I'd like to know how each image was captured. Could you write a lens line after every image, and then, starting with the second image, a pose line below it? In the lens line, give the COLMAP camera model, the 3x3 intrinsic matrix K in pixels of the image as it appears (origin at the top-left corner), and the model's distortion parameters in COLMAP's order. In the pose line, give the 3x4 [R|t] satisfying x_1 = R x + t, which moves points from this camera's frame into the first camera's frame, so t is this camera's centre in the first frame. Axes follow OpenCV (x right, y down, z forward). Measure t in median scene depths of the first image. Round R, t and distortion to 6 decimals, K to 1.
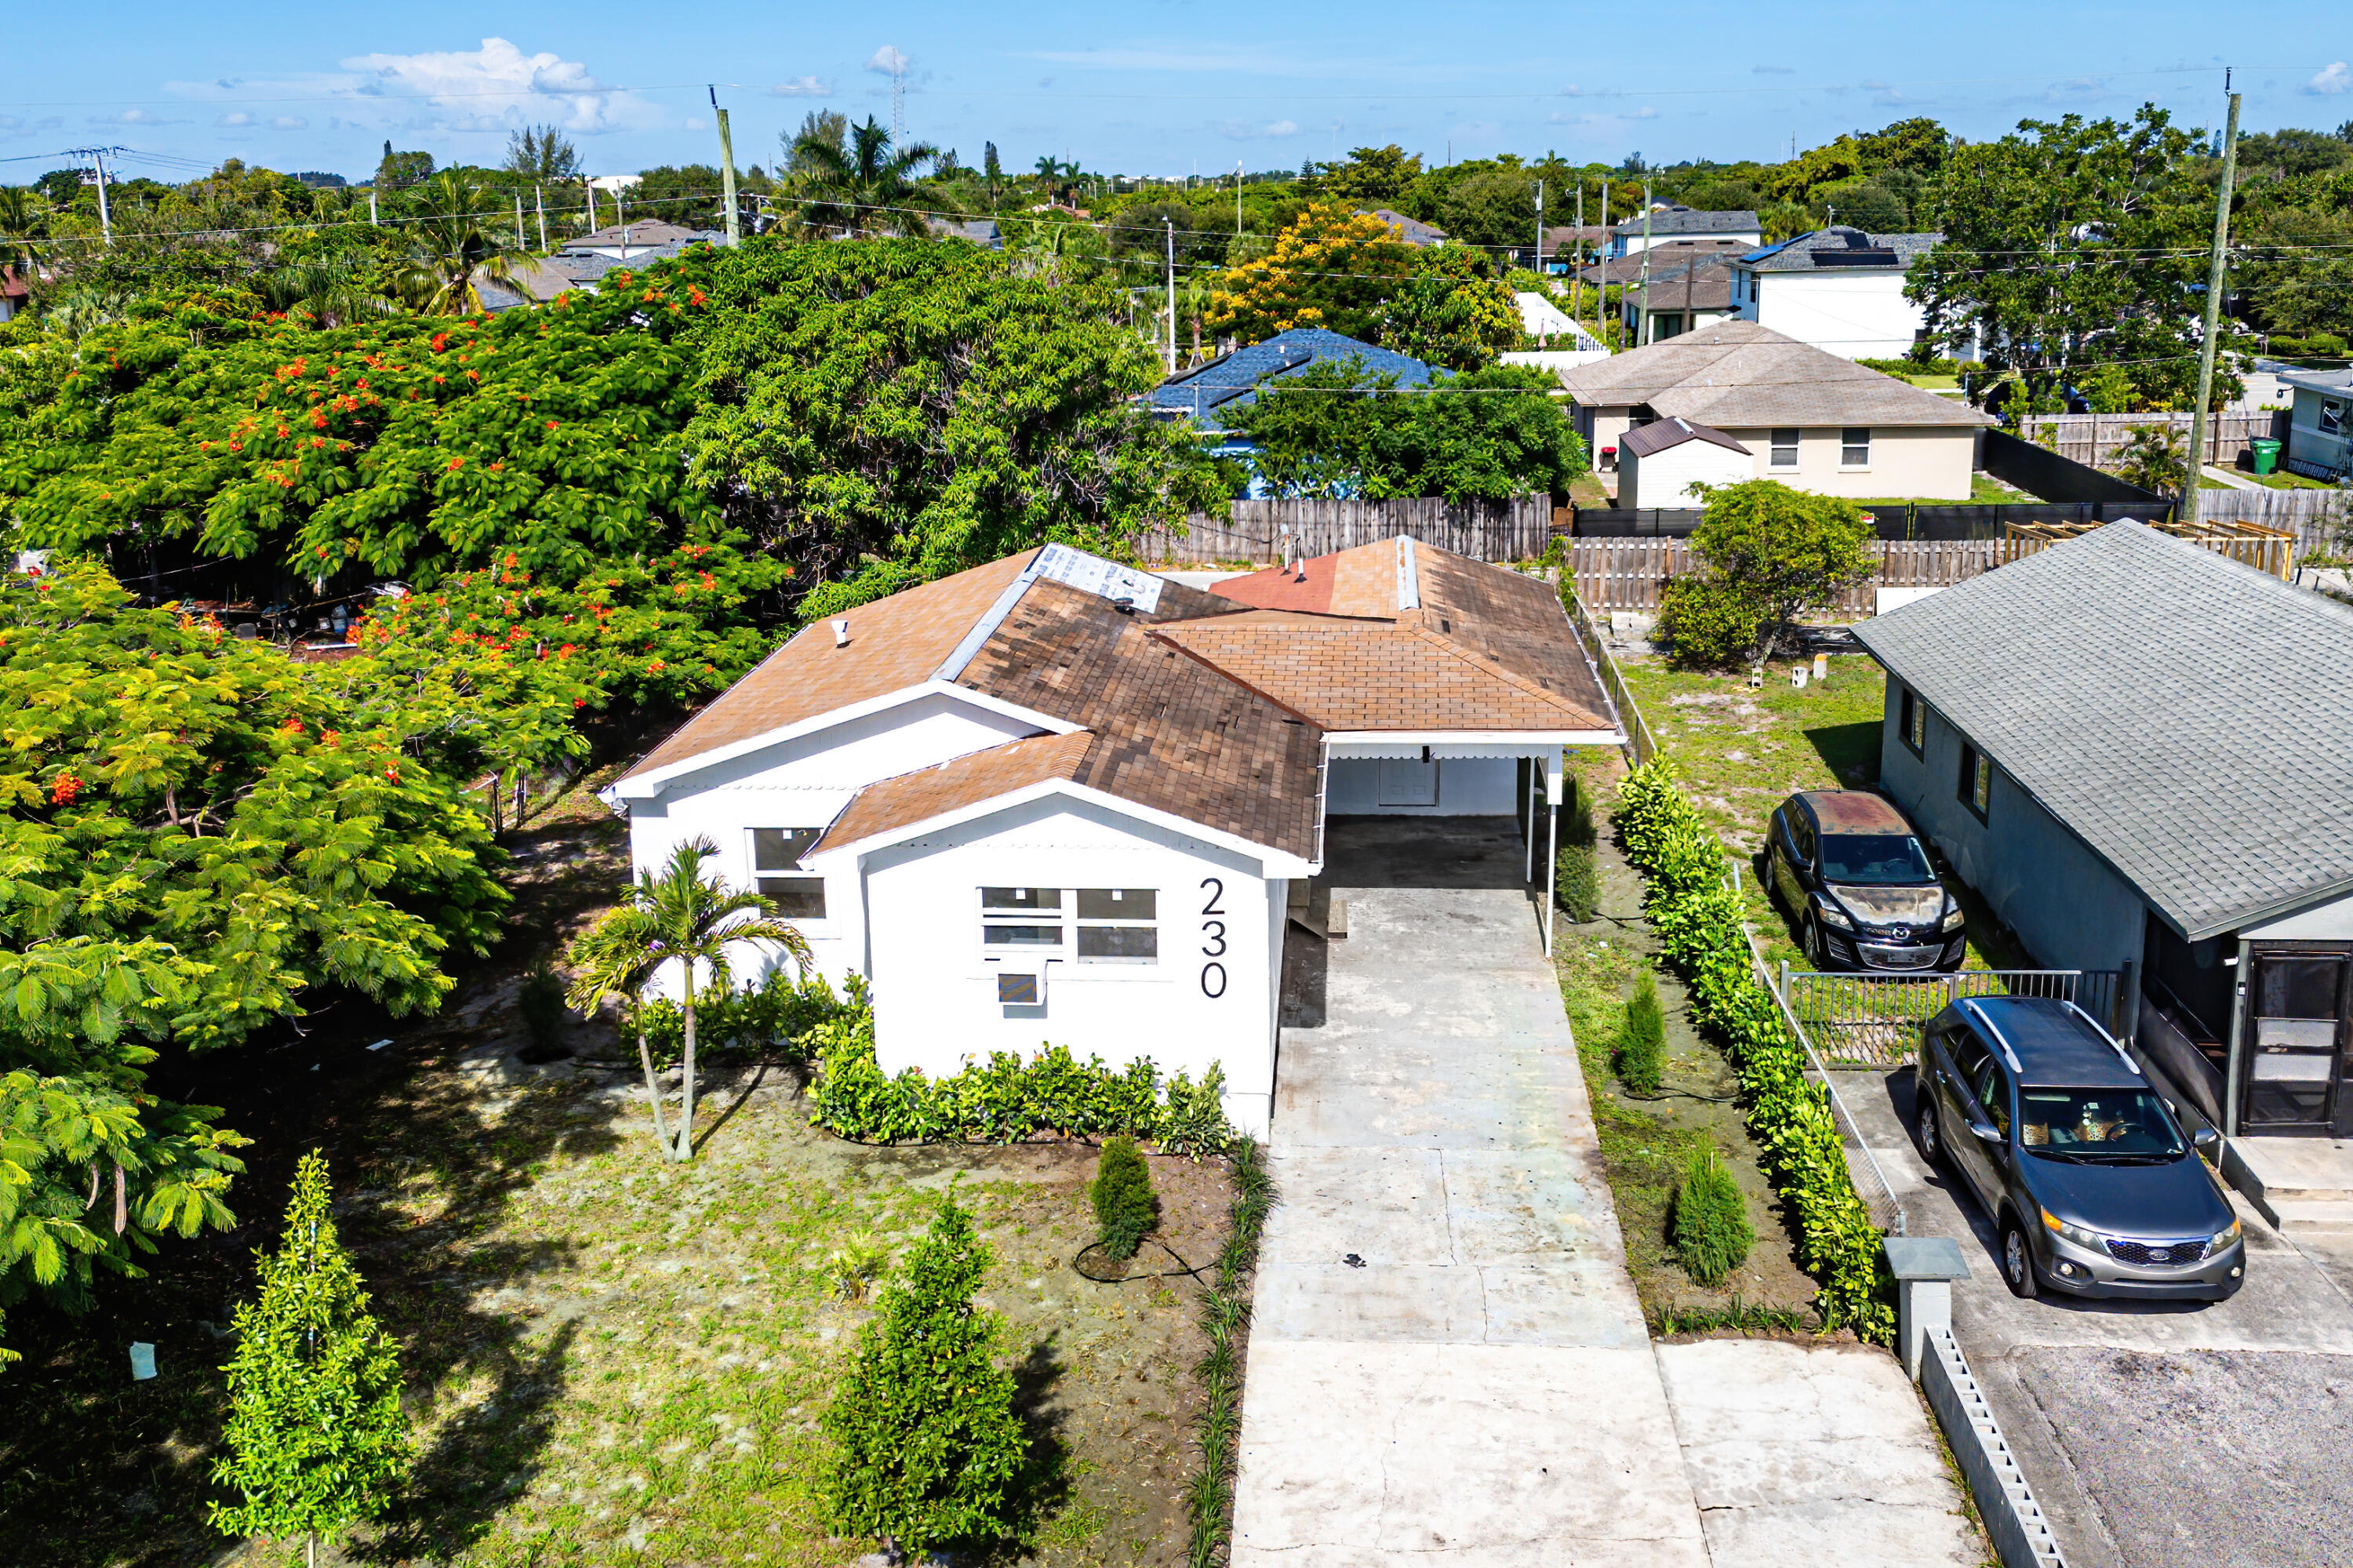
lens RADIAL K [[1964.1, 0, 1221.0], [0, 1964.1, 830.7], [0, 0, 1]] dist [0.059943, -0.070990]
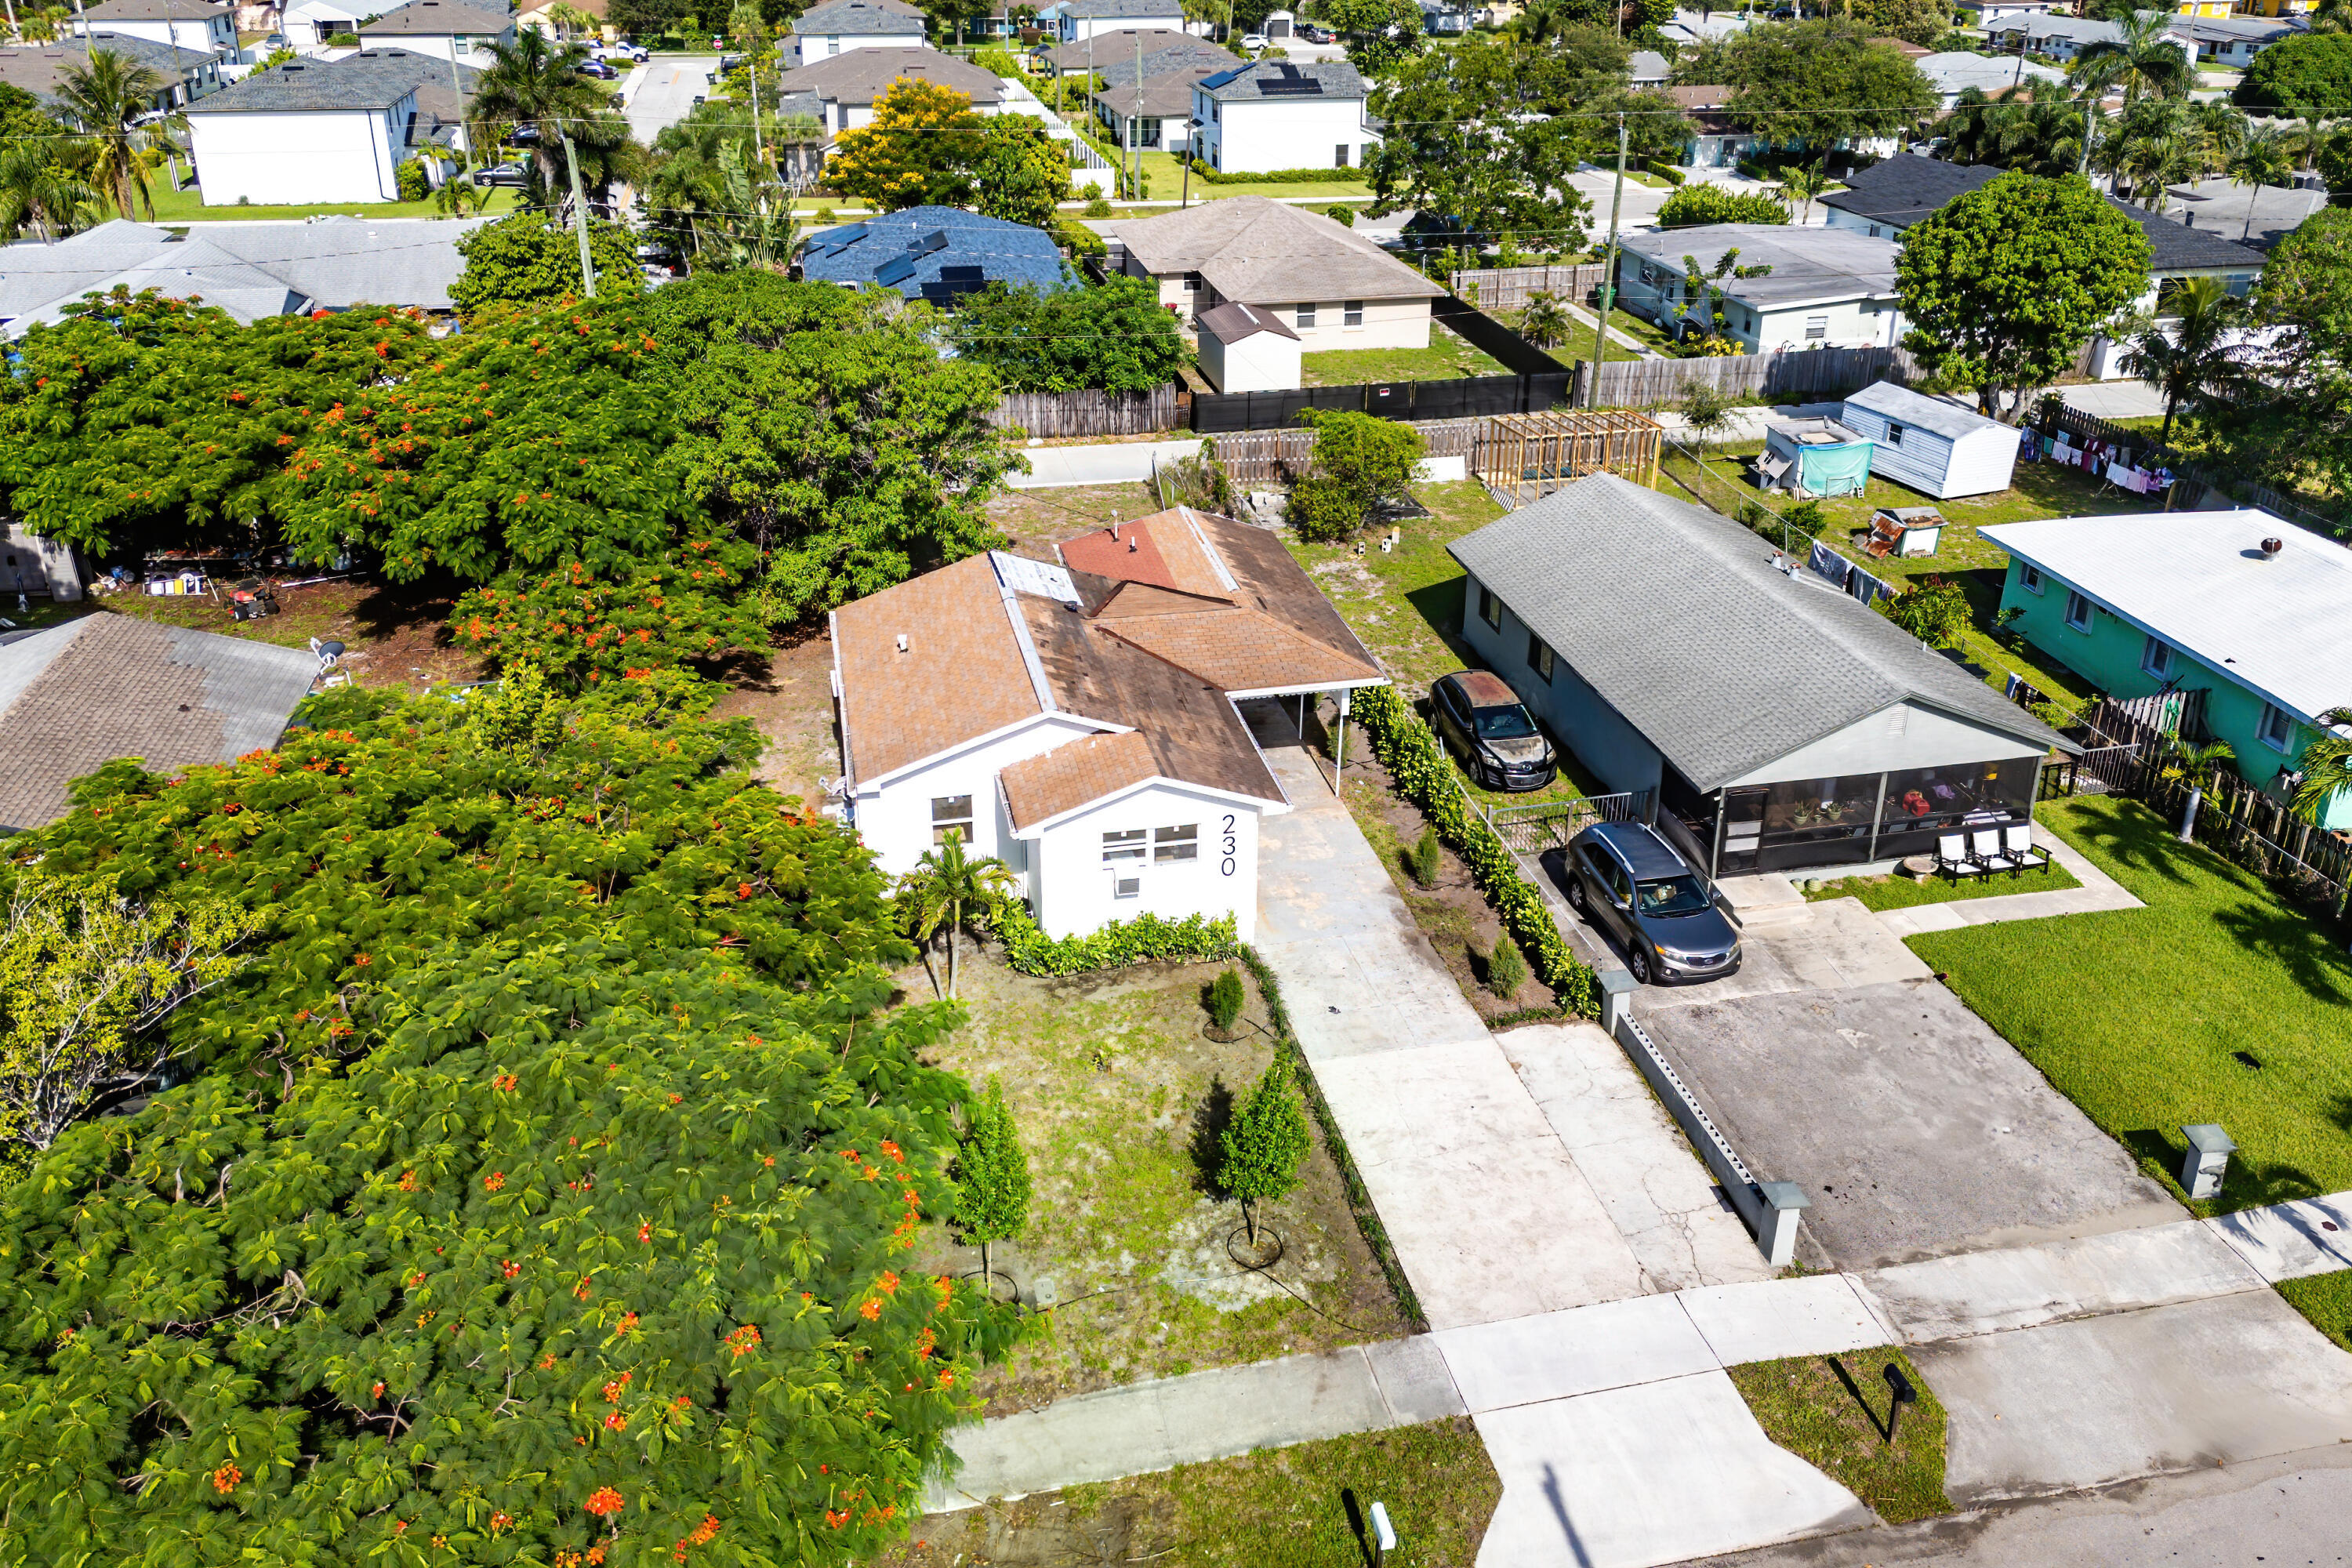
lens RADIAL K [[1724.2, 0, 1115.7], [0, 1724.2, 783.9], [0, 0, 1]] dist [0.069114, -0.080939]
pose [[0.960552, -0.116486, 0.252529, -0.323822], [0.064516, 0.976614, 0.205090, -0.217269], [-0.270514, -0.180707, 0.945604, -0.310733]]
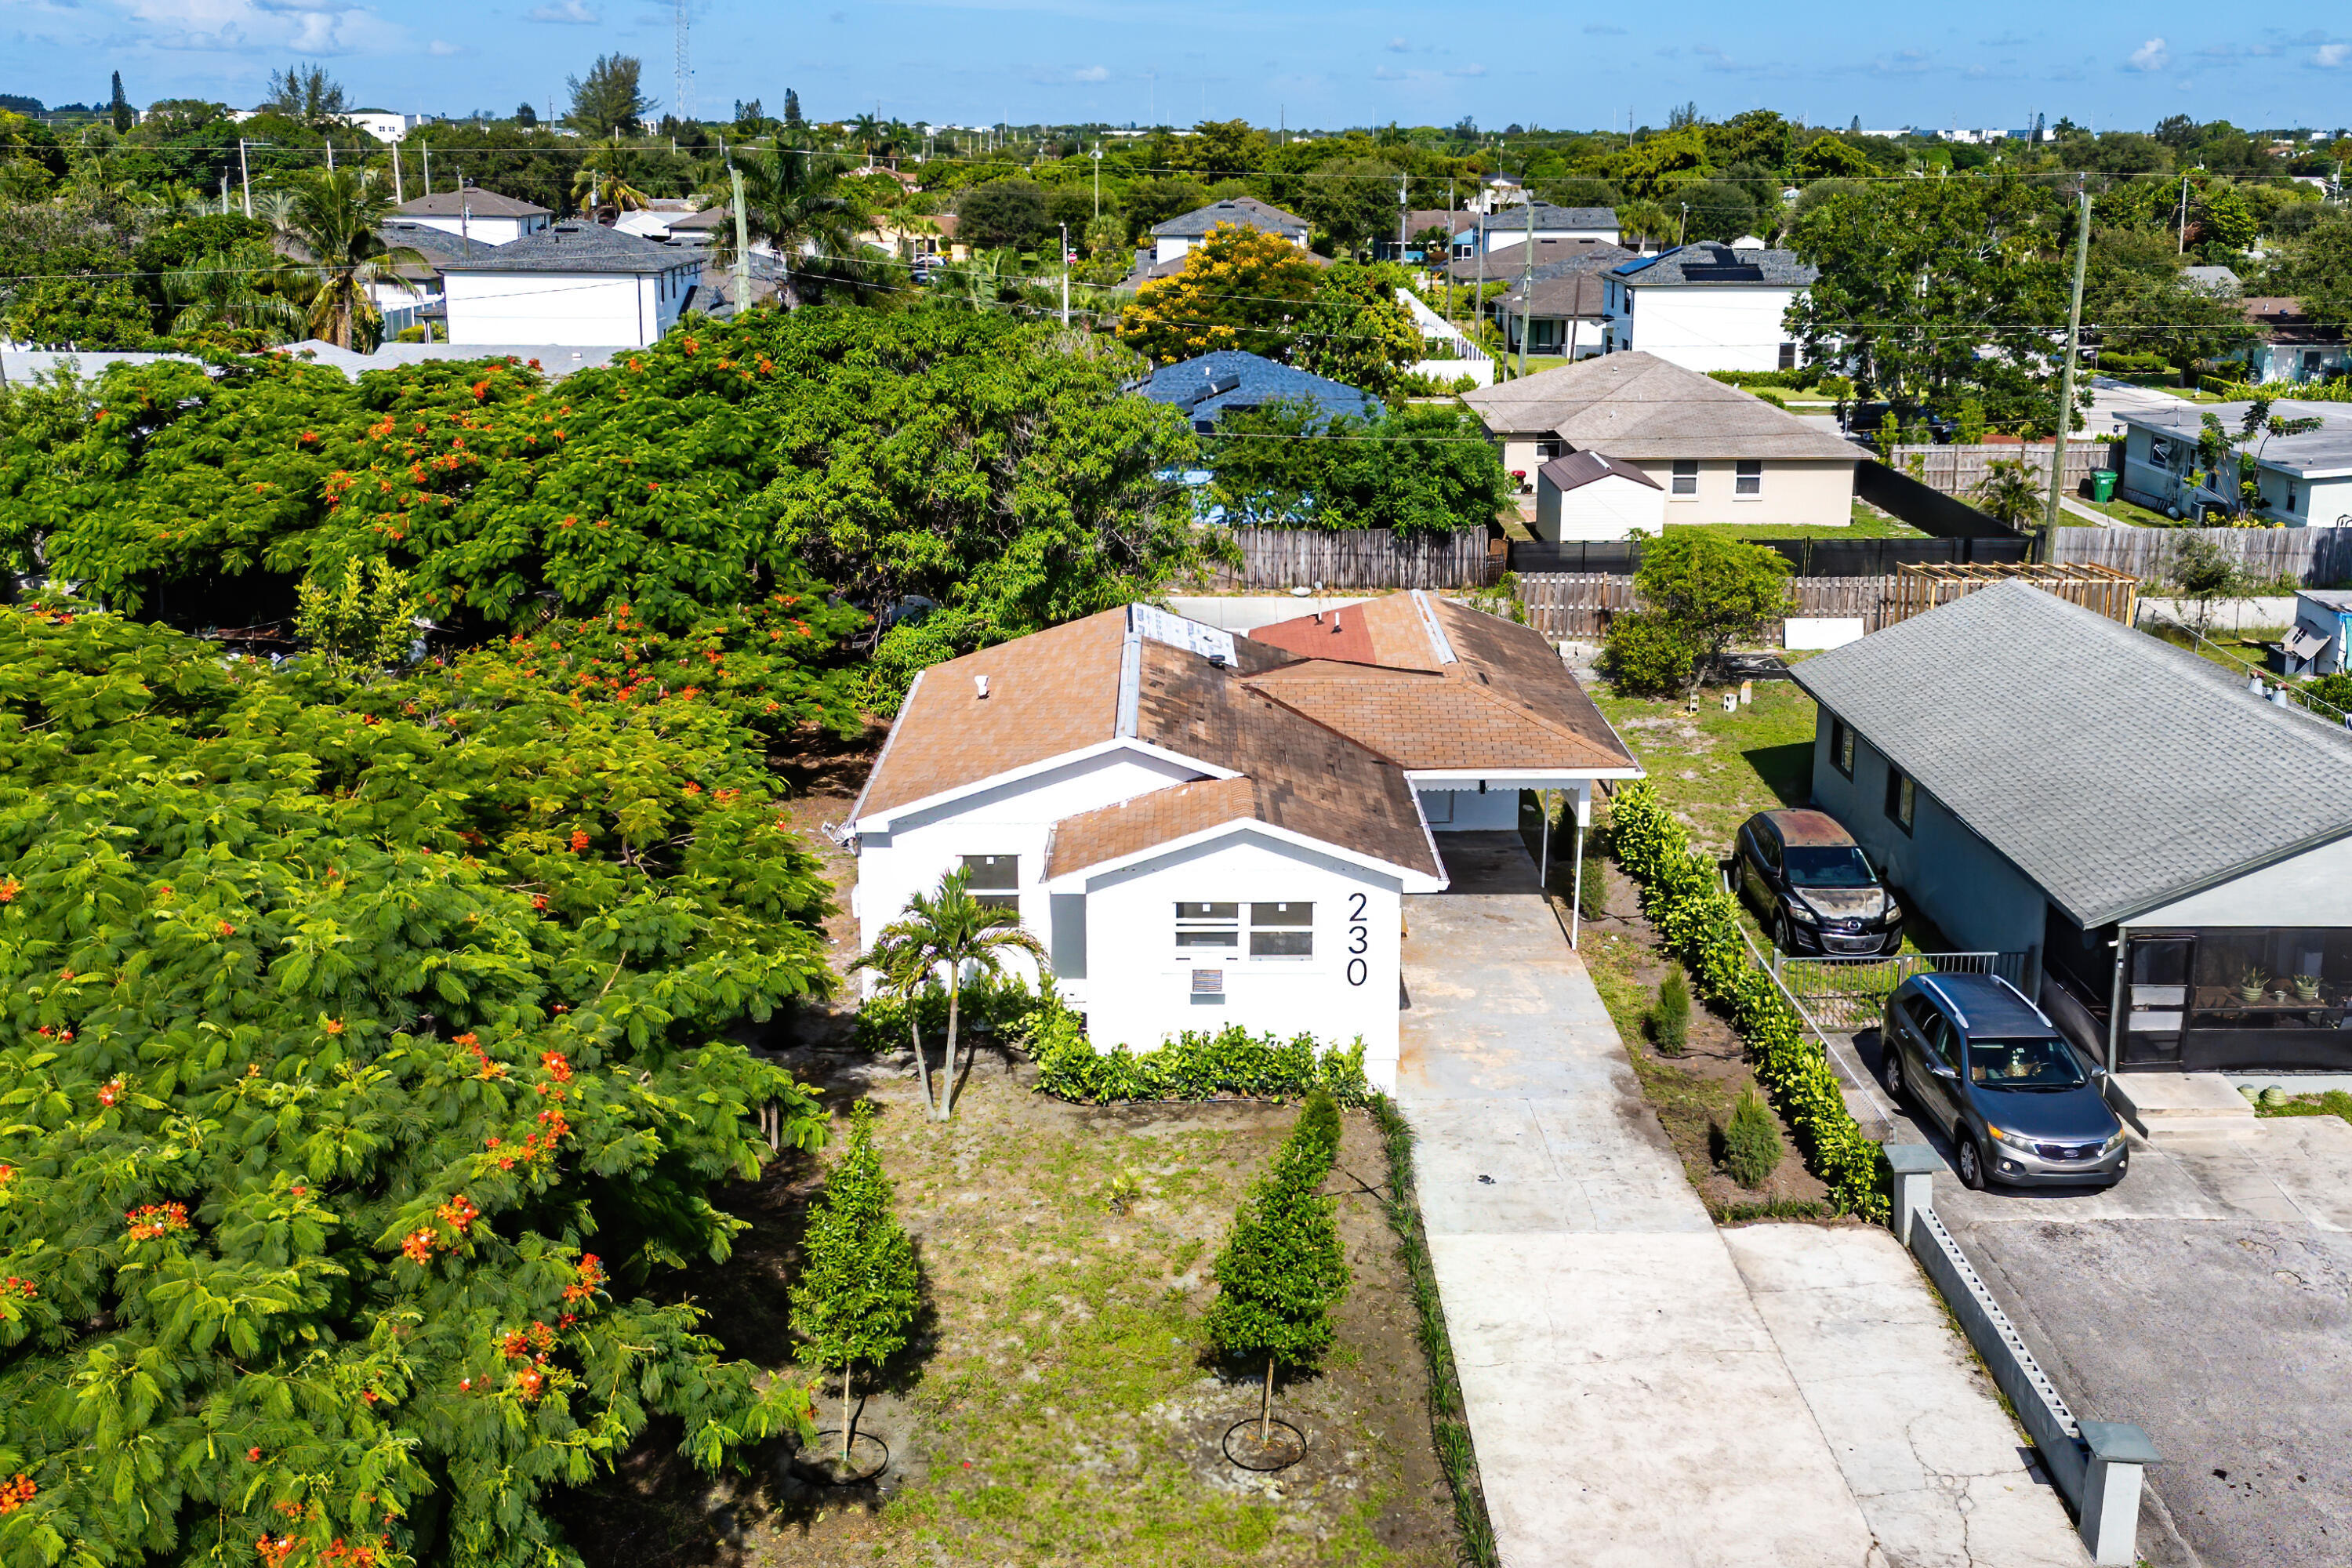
lens RADIAL K [[2106.7, 0, 1230.0], [0, 2106.7, 875.4], [0, 0, 1]] dist [0.088097, -0.145366]
pose [[0.994438, -0.013374, 0.104475, -0.148070], [0.010503, 0.999553, 0.027975, -0.017005], [-0.104802, -0.026722, 0.994134, -0.232980]]
